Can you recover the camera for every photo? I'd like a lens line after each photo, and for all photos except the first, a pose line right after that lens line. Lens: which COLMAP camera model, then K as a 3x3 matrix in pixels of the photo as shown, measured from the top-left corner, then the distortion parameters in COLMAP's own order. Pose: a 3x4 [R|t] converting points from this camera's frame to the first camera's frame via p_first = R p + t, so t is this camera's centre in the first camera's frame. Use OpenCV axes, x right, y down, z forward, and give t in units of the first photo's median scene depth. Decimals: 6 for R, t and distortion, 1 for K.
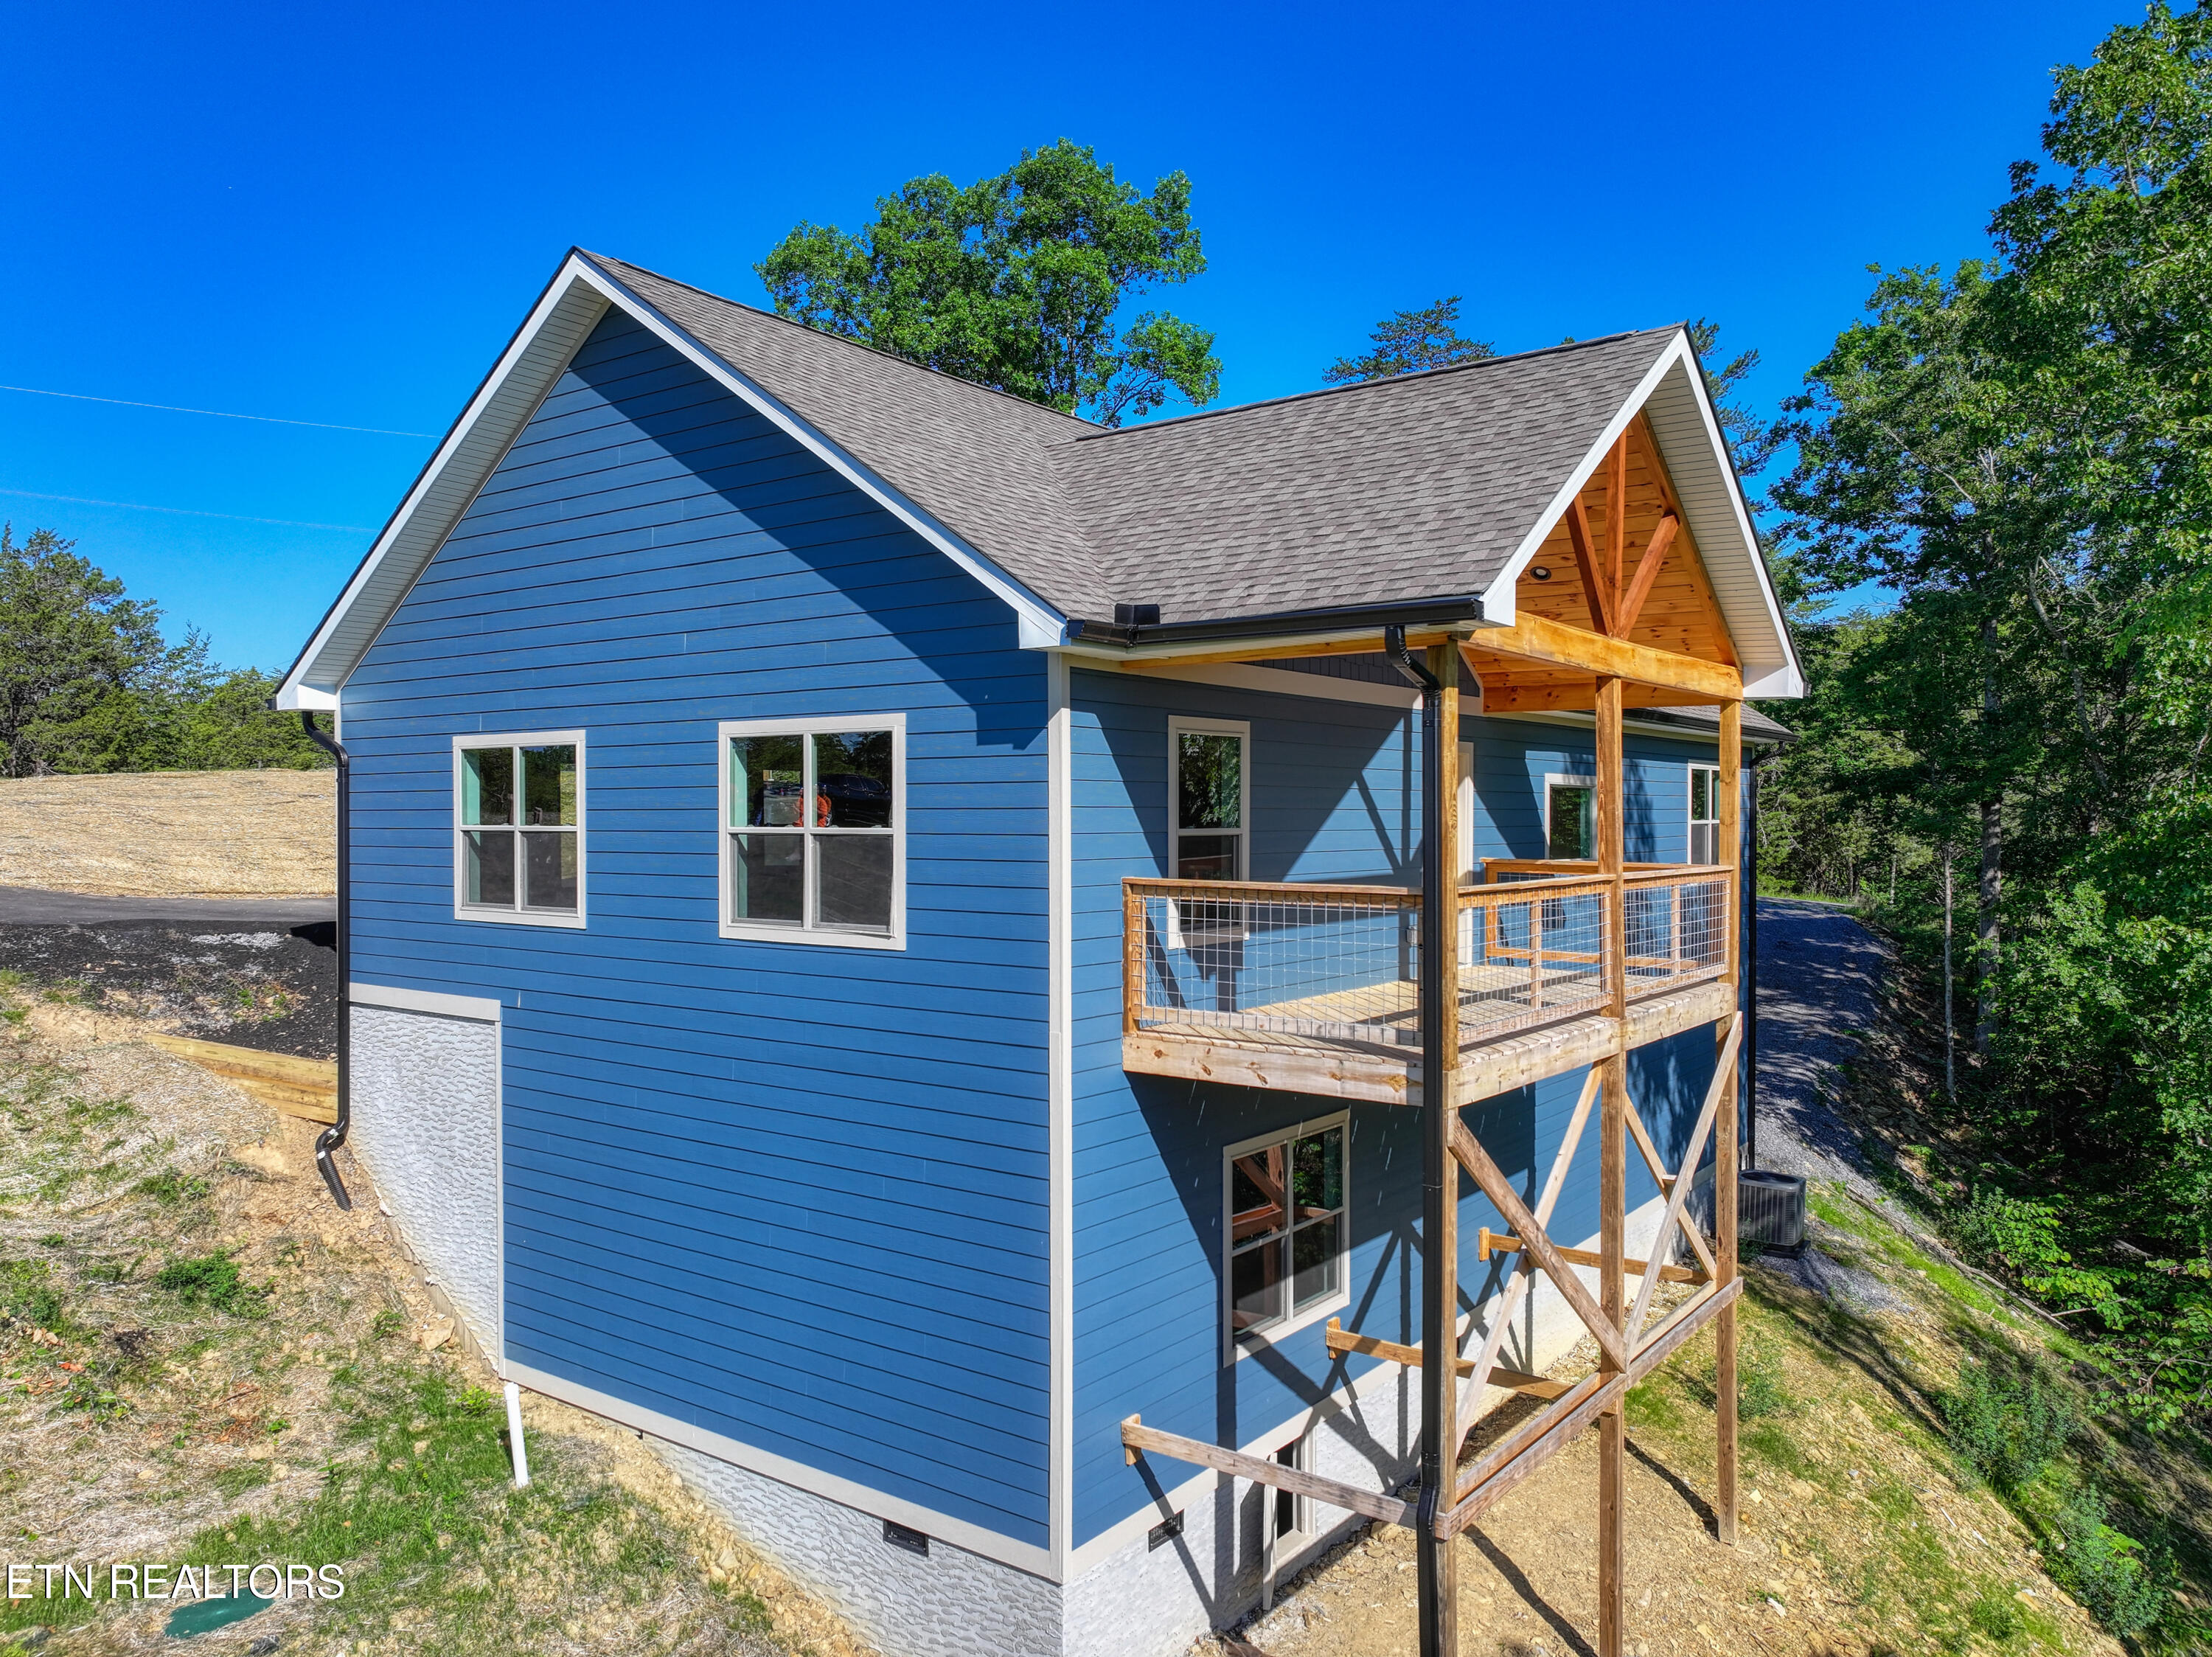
lens RADIAL K [[1624.7, 0, 1043.6], [0, 1624.7, 901.2], [0, 0, 1]] dist [0.002659, 0.003104]
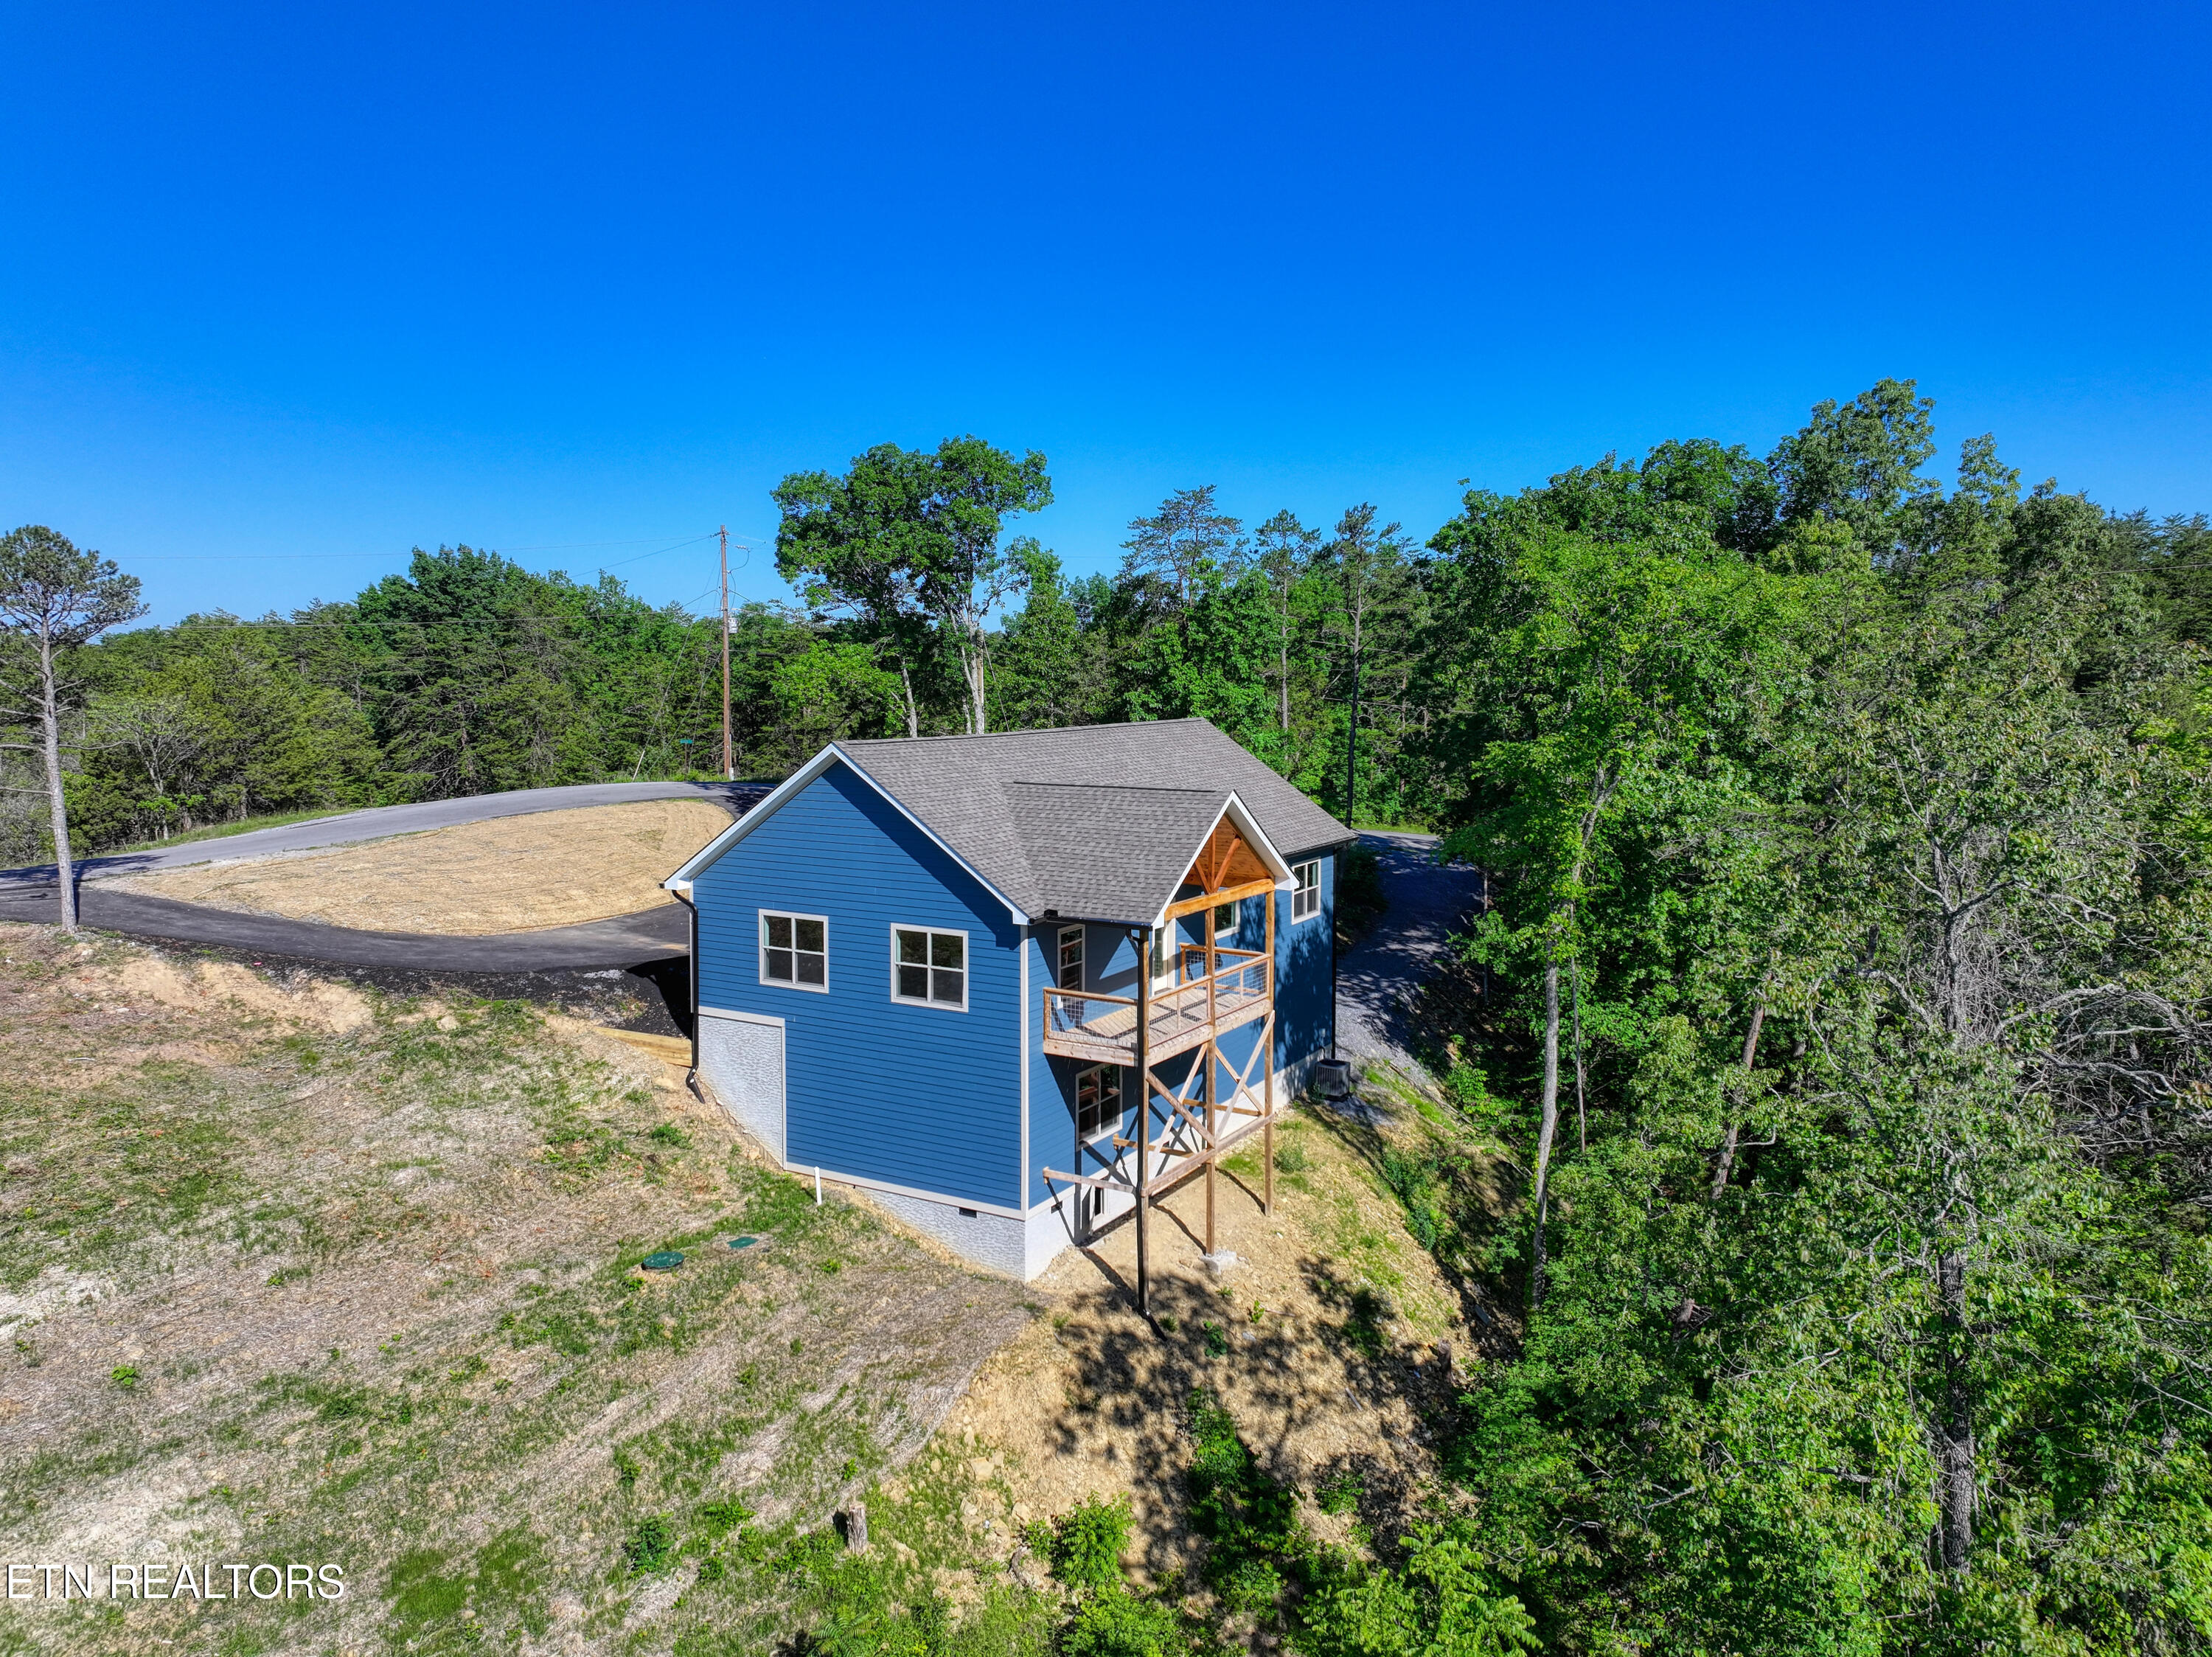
lens RADIAL K [[1517.2, 0, 1106.0], [0, 1517.2, 828.5], [0, 0, 1]] dist [0.000243, 0.000395]
pose [[0.989400, -0.004396, 0.145146, -0.211482], [-0.000996, 0.999313, 0.037053, -0.361979], [-0.145209, -0.036805, 0.988716, -1.549128]]
